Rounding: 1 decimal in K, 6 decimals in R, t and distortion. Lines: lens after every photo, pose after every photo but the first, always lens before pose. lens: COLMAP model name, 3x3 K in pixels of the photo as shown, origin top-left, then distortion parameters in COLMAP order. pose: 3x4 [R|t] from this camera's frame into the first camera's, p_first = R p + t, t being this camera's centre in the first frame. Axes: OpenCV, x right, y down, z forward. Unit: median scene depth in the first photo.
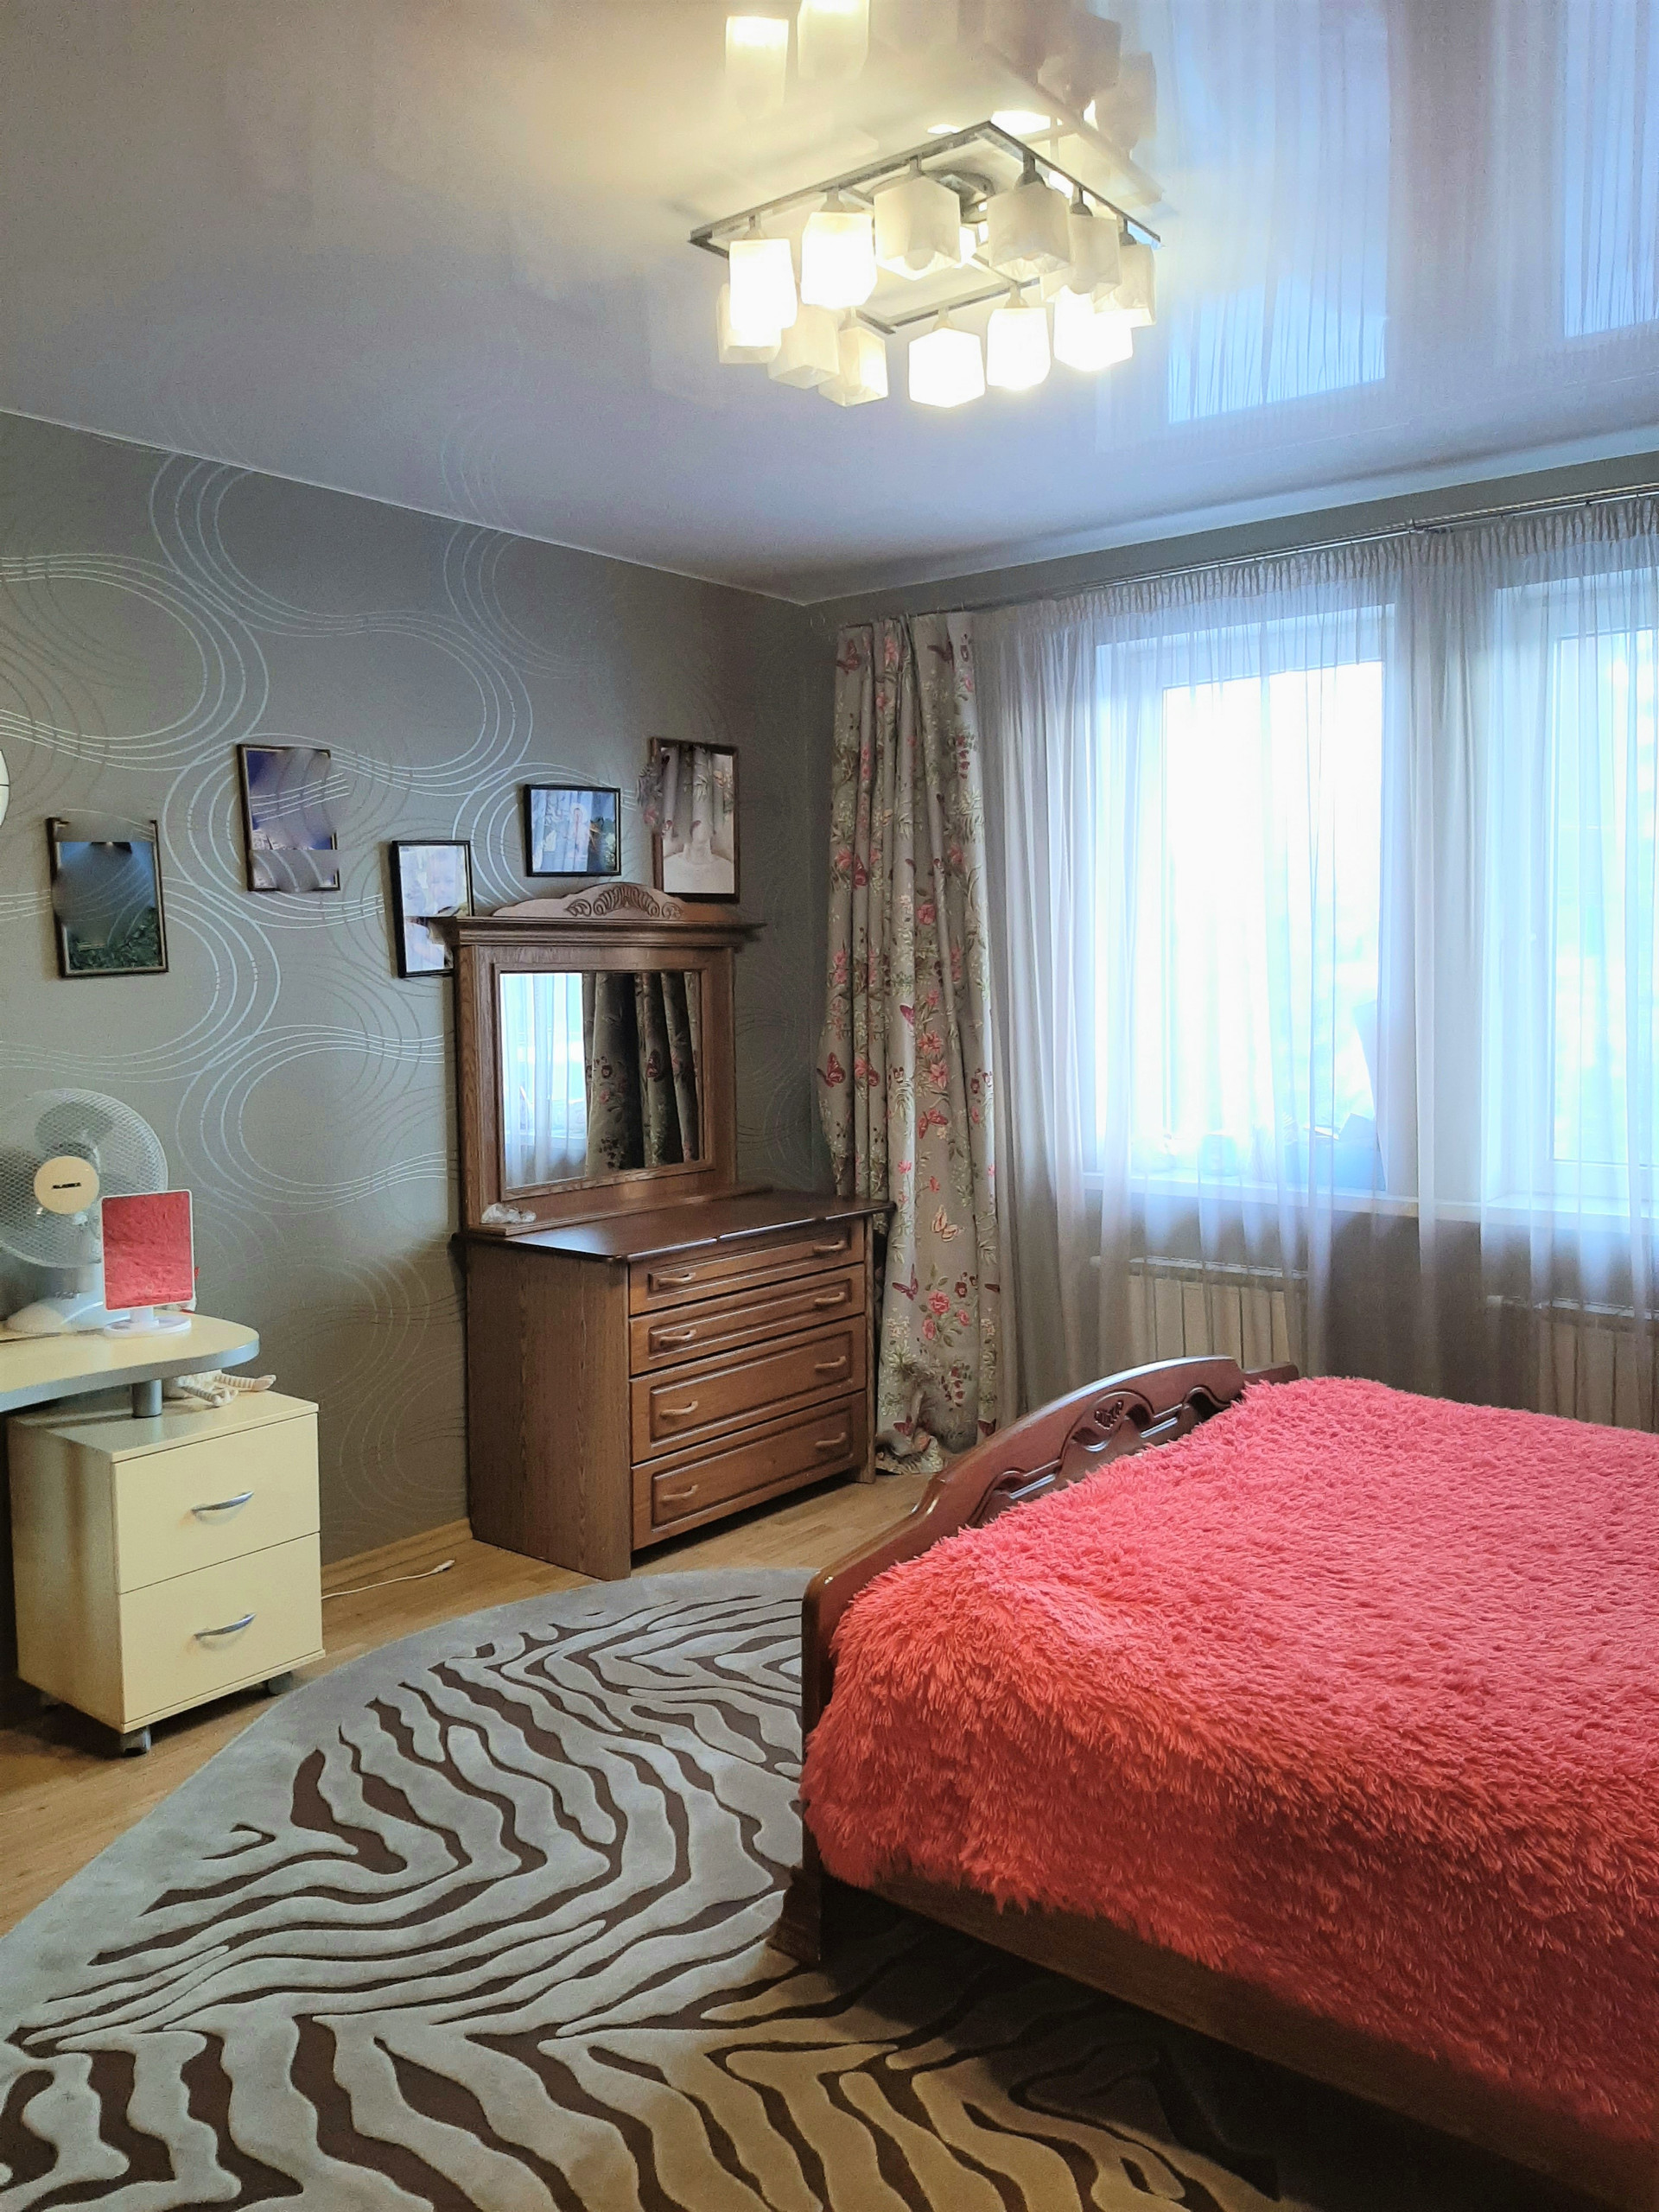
lens RADIAL K [[1706.0, 0, 831.8], [0, 1706.0, 1102.0], [0, 0, 1]] dist [-0.001757, -0.001236]
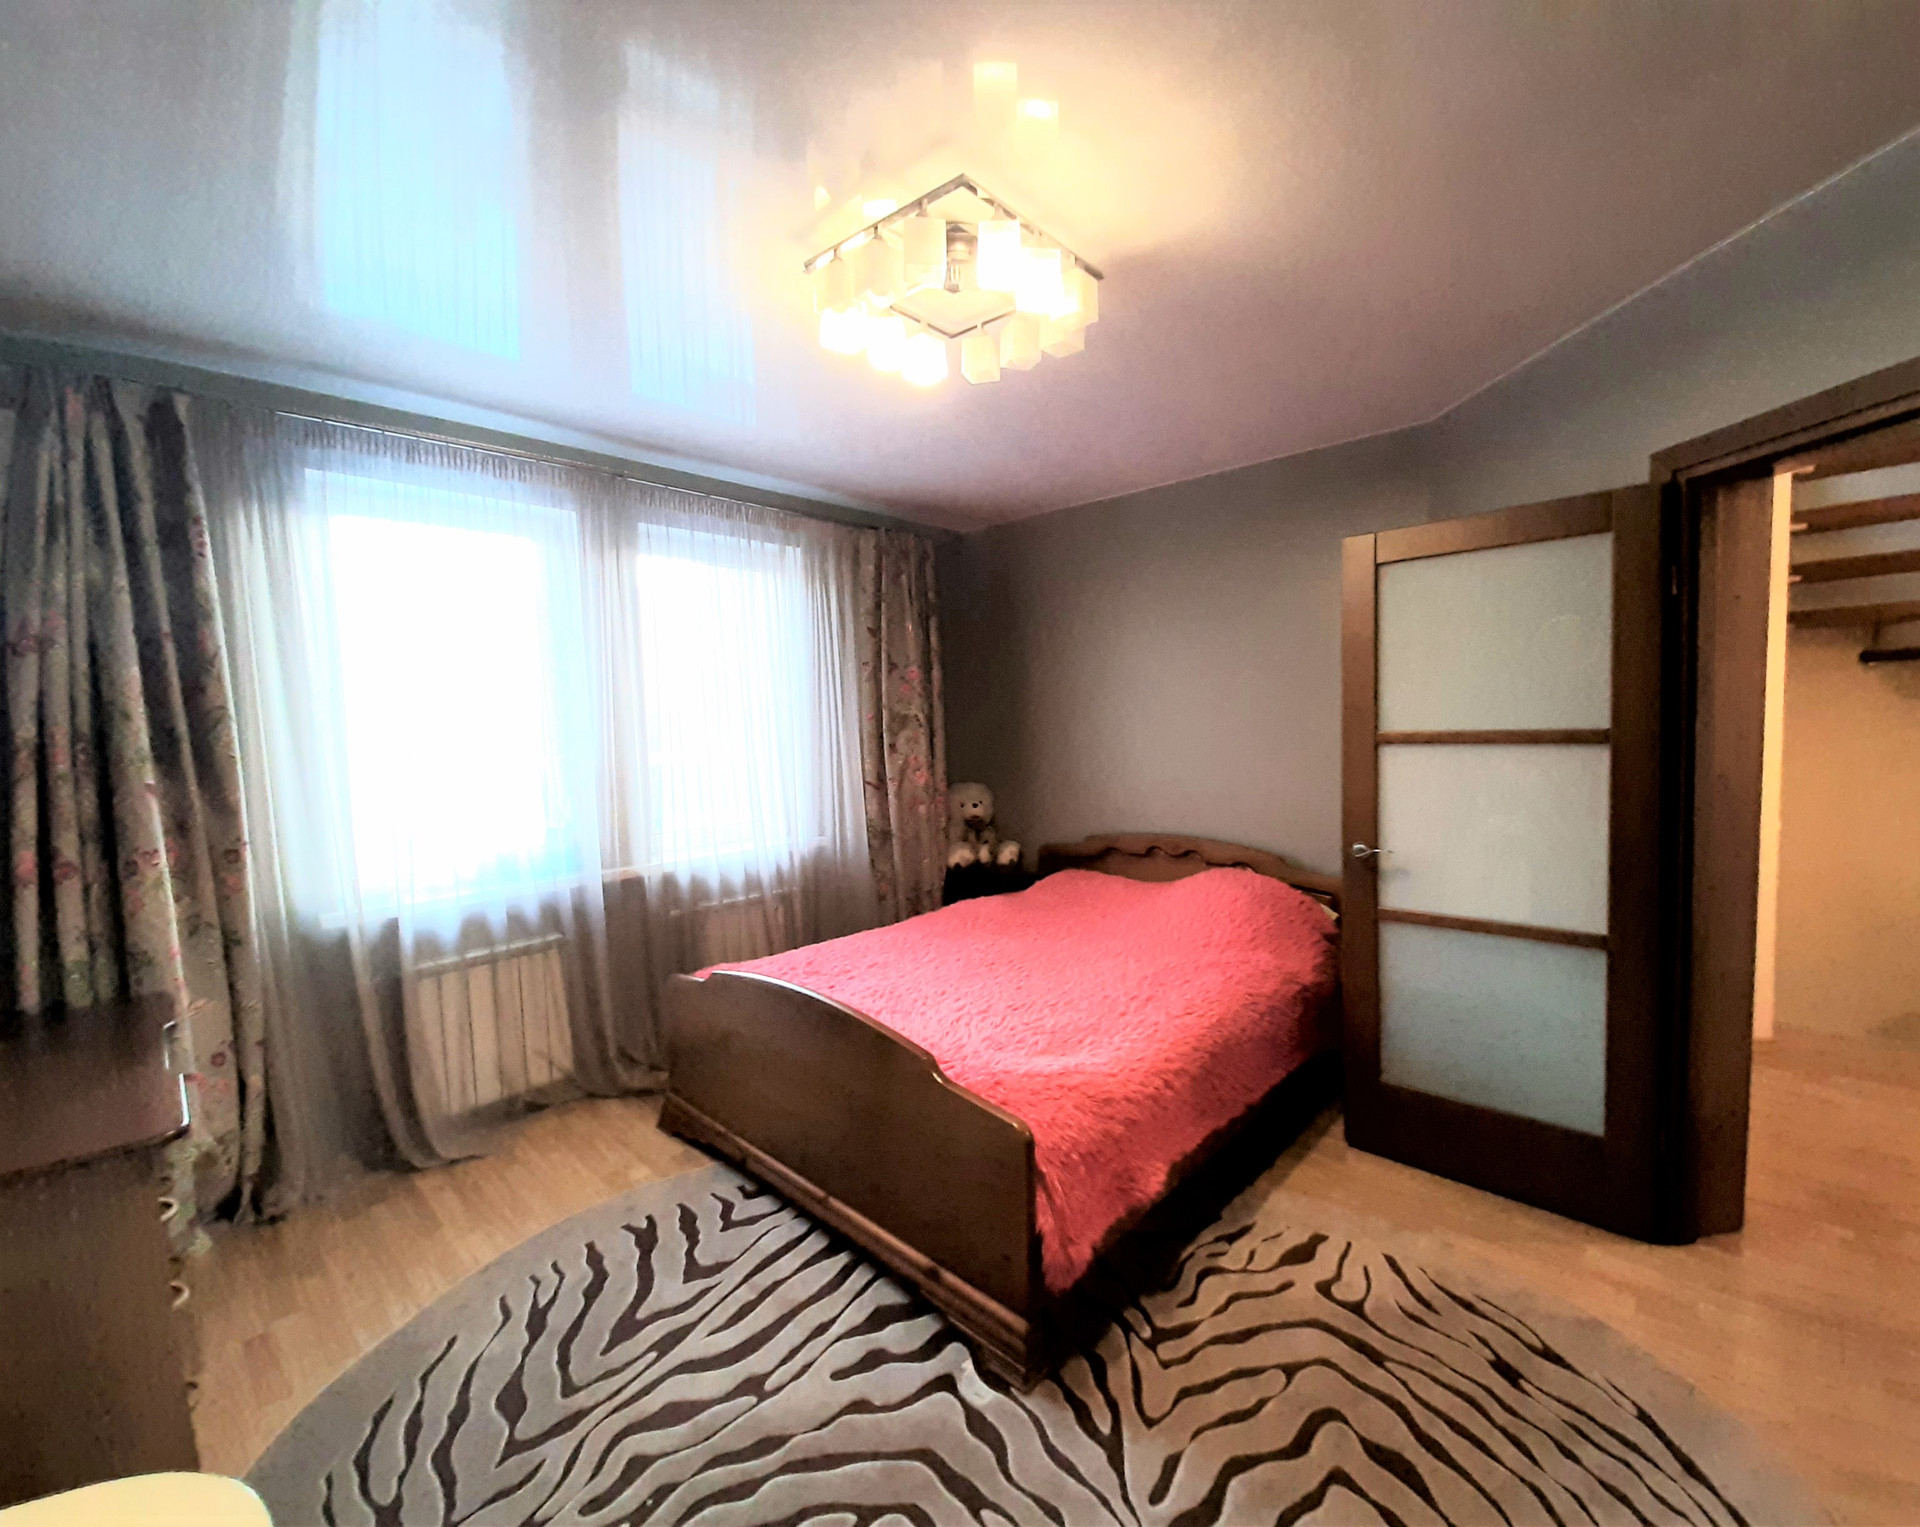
lens RADIAL K [[831.5, 0, 963.7], [0, 831.5, 766.4], [0, 0, 1]] dist [-0.003272, -0.000464]
pose [[0.068738, -0.057953, 0.995950, -0.552704], [0.110624, 0.992598, 0.050123, -0.058159], [-0.991482, 0.106731, 0.074640, 0.734849]]
